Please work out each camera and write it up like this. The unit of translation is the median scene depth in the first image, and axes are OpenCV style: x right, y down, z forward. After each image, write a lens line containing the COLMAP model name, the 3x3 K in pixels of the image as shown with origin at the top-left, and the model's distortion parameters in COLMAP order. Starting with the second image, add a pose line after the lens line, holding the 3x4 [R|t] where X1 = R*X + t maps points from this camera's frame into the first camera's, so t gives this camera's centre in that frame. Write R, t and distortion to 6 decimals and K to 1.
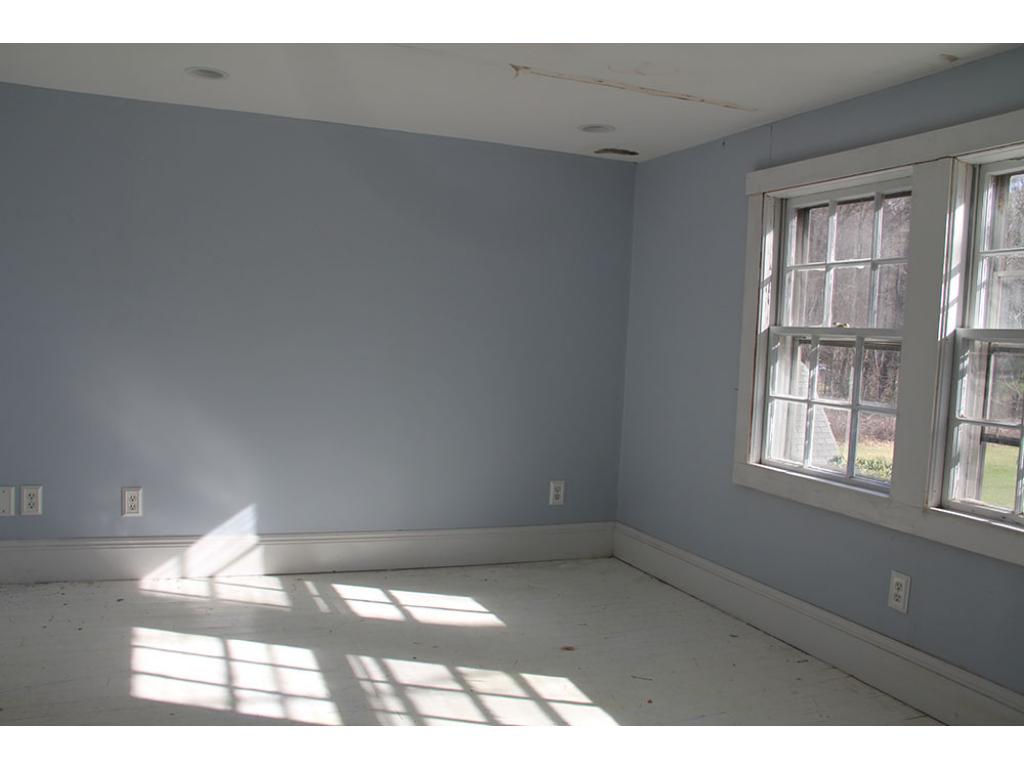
lens RADIAL K [[860.6, 0, 508.2], [0, 860.6, 383.8], [0, 0, 1]] dist [-0.181867, 0.163120]
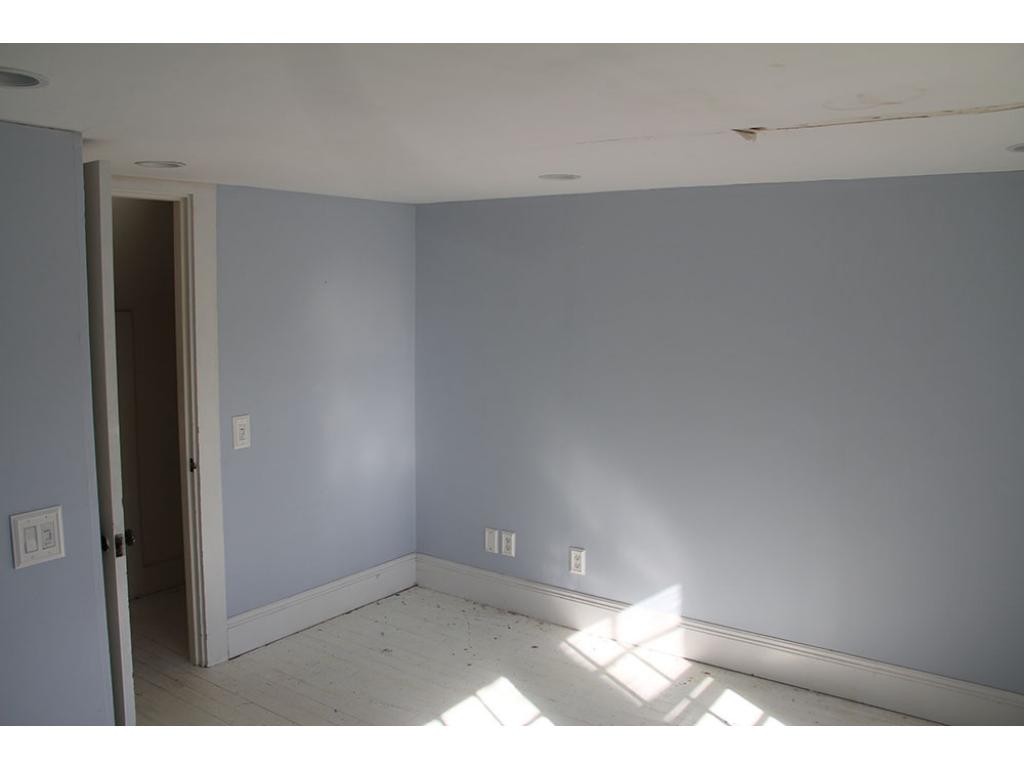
lens RADIAL K [[860.6, 0, 508.2], [0, 860.6, 383.8], [0, 0, 1]] dist [-0.181867, 0.163120]
pose [[0.508766, 0.047285, -0.859605, 0.460603], [-0.018806, 0.998863, 0.043815, -0.139533], [0.860700, -0.006126, 0.509076, 0.346120]]
